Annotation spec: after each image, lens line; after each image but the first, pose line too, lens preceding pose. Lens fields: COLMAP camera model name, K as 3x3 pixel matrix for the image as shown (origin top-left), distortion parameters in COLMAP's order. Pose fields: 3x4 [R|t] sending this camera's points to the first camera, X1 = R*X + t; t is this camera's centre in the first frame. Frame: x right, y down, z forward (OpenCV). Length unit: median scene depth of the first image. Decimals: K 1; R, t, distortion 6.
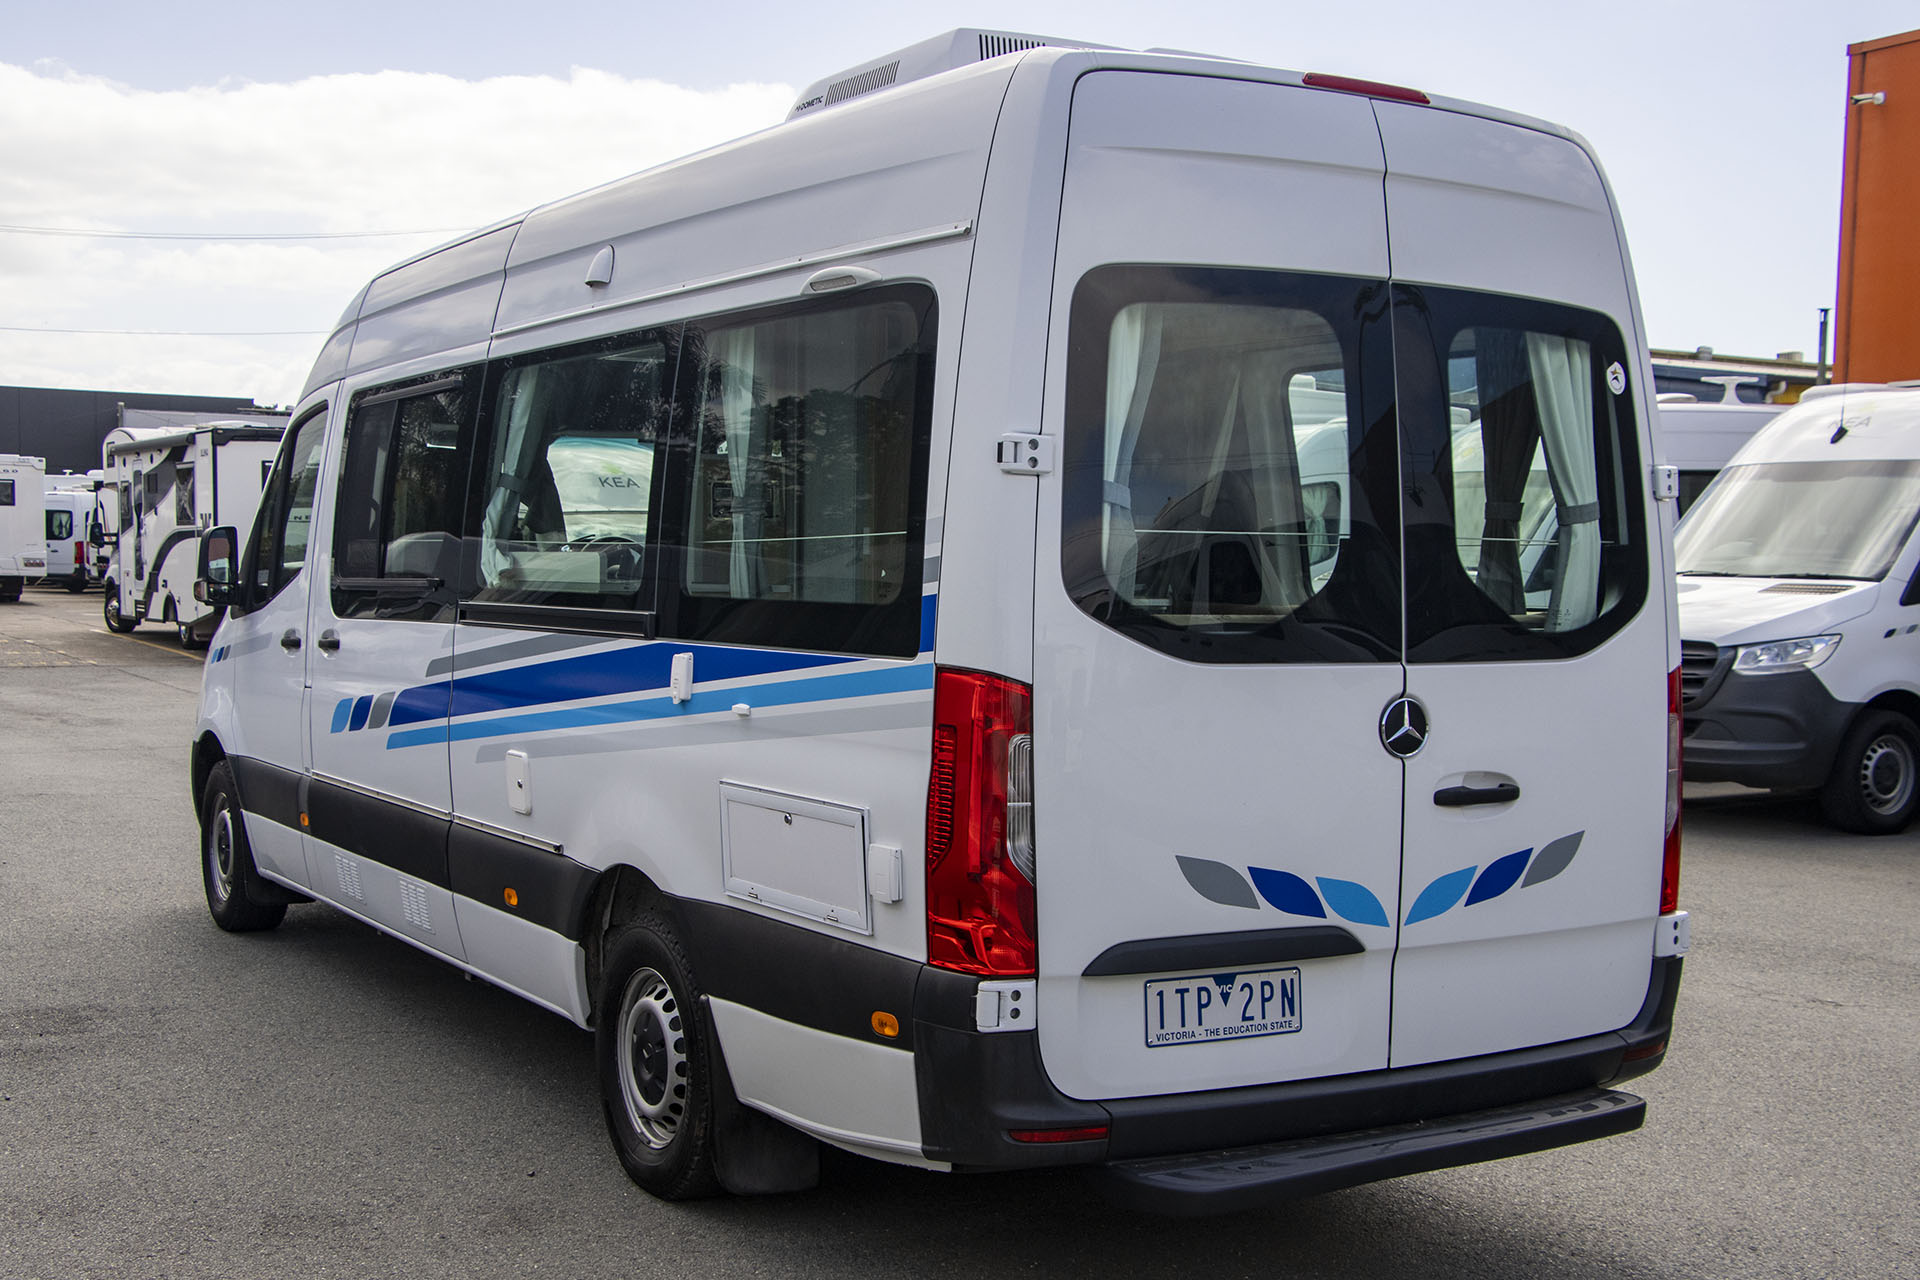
lens RADIAL K [[2370.5, 0, 954.7], [0, 2370.5, 643.4], [0, 0, 1]] dist [0.065627, 0.000000]
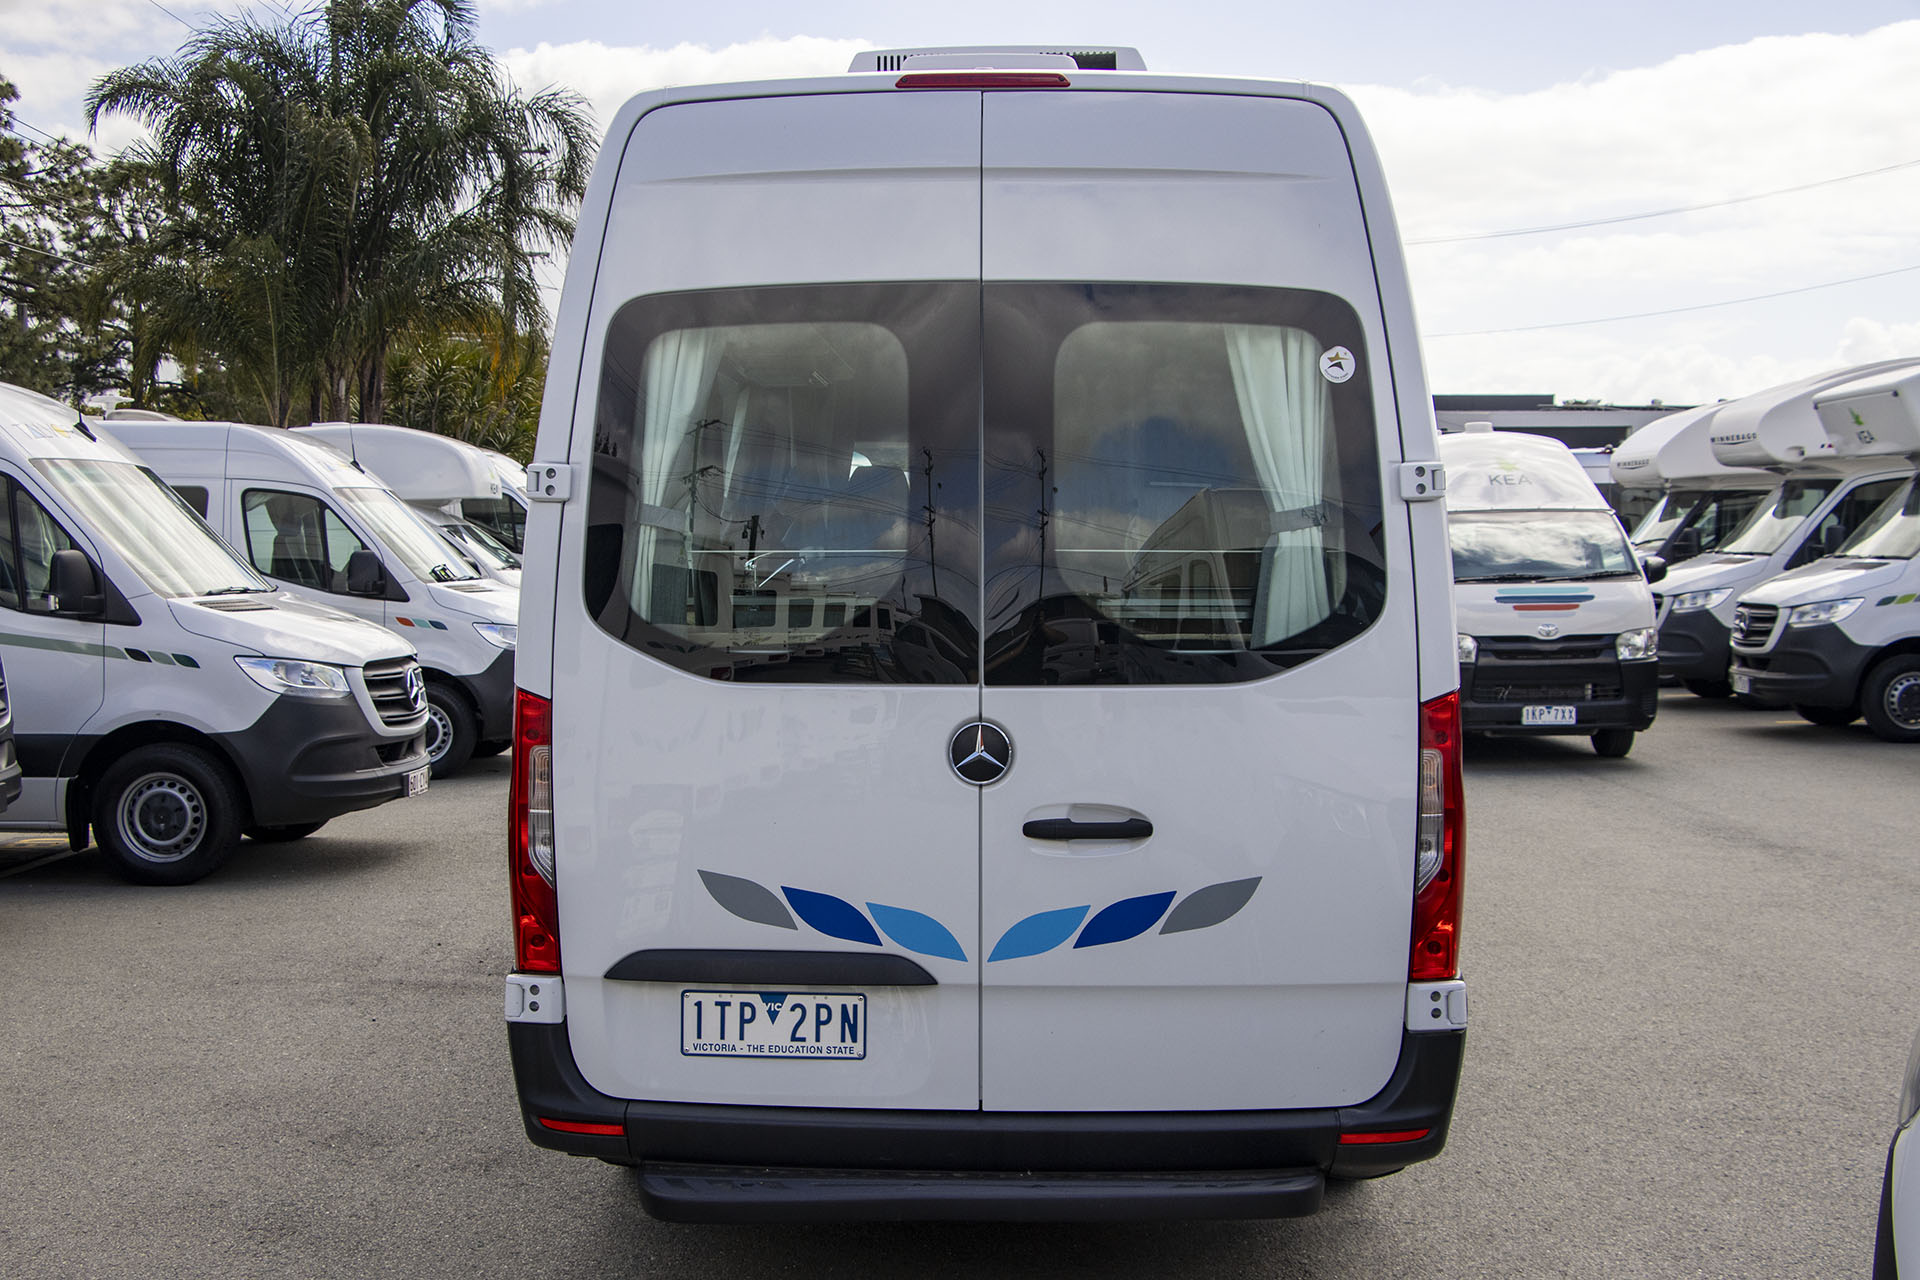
lens RADIAL K [[2370.5, 0, 905.0], [0, 2370.5, 649.8], [0, 0, 1]] dist [0.065627, 0.000000]
pose [[0.805660, 0.012890, -0.592238, 0.727945], [-0.008130, 0.999910, 0.010703, -0.015872], [0.592323, -0.003808, 0.805692, 0.219697]]
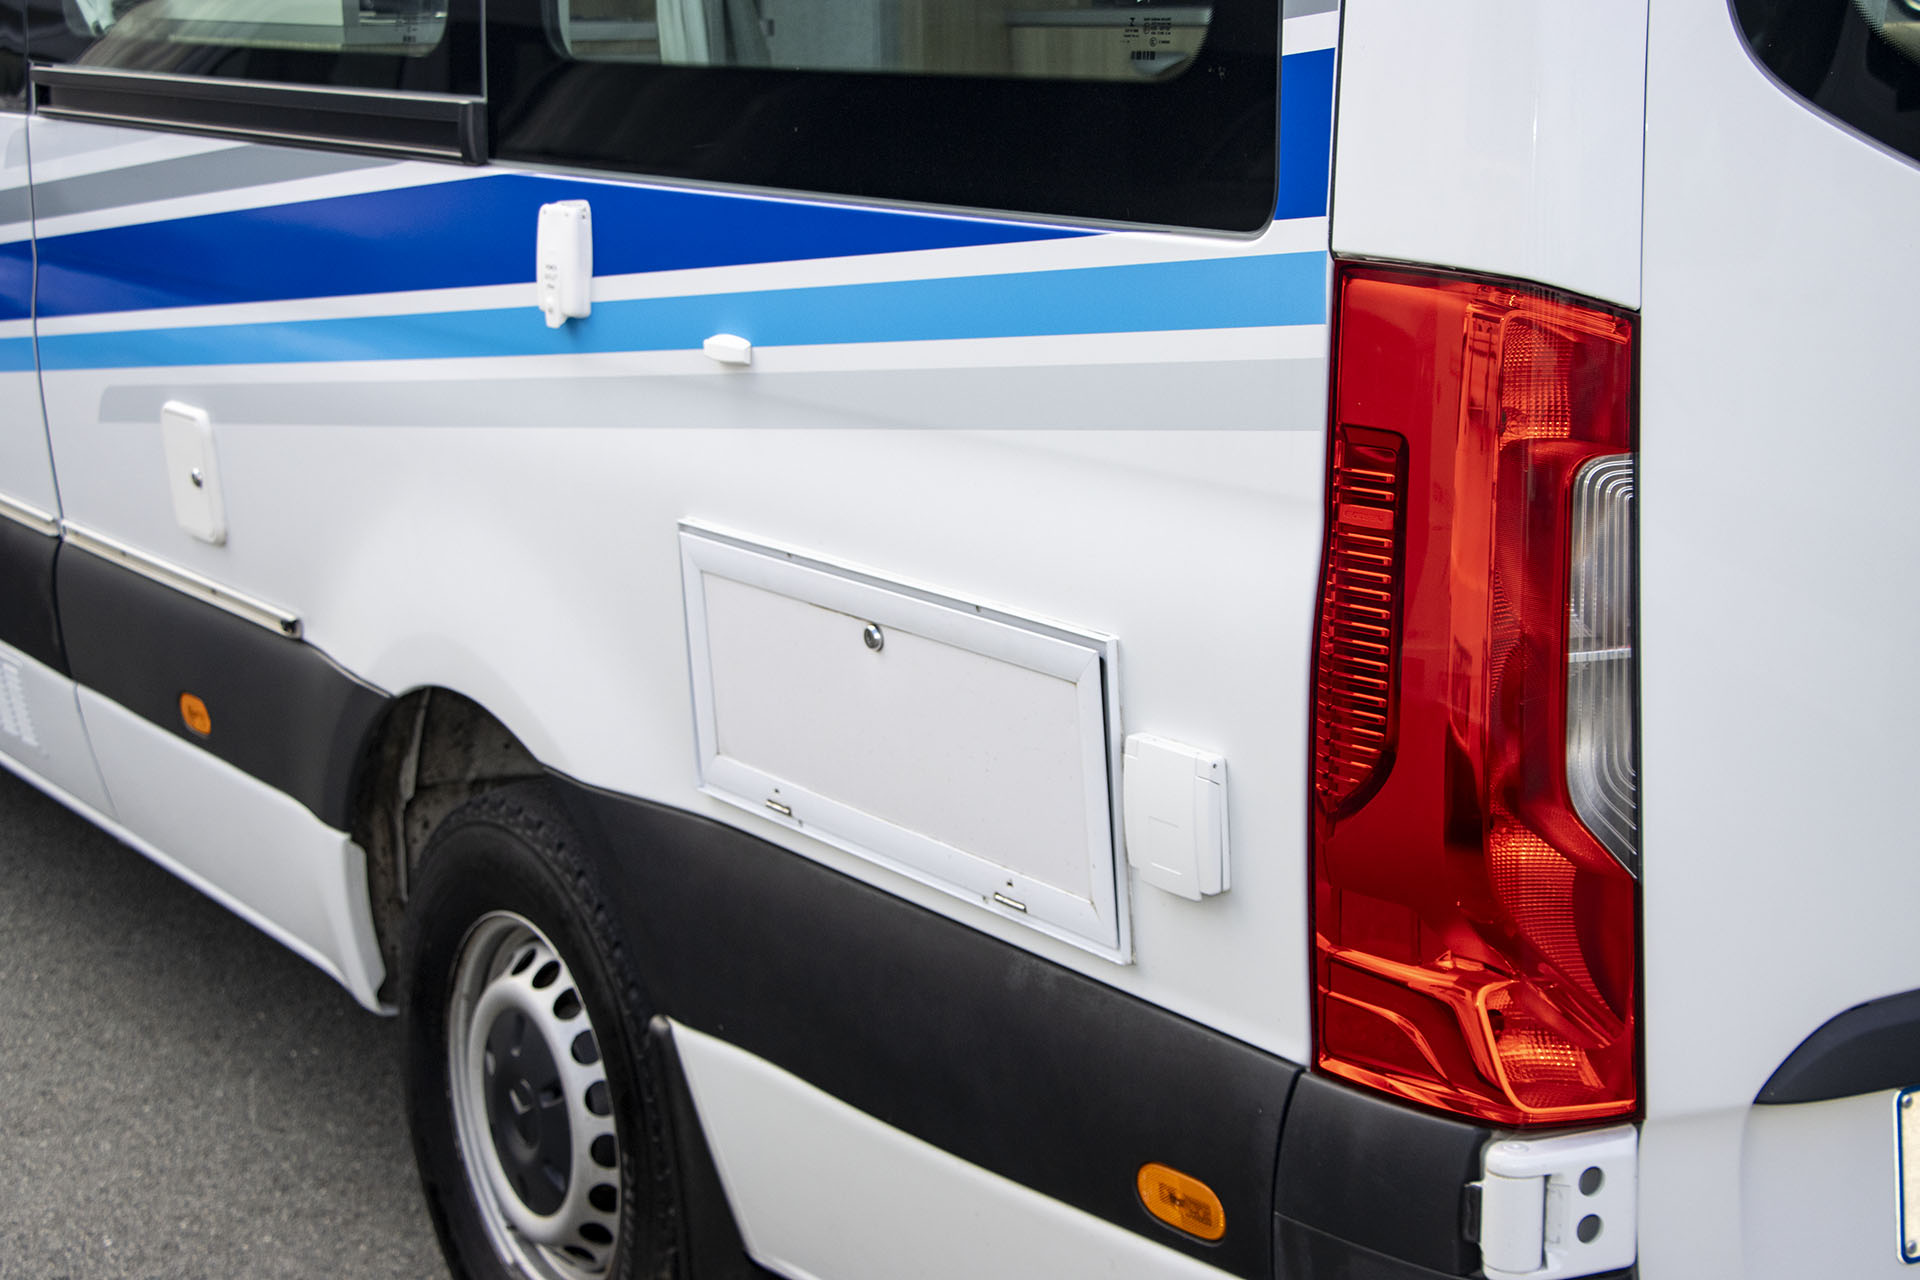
lens RADIAL K [[3039.5, 0, 963.0], [0, 3039.5, 644.9], [0, 0, 1]] dist [0.189925, 0.000000]
pose [[0.998469, -0.032246, 0.044939, -0.080672], [0.023639, 0.983315, 0.180368, -0.016420], [-0.050006, -0.179030, 0.982572, 0.516233]]
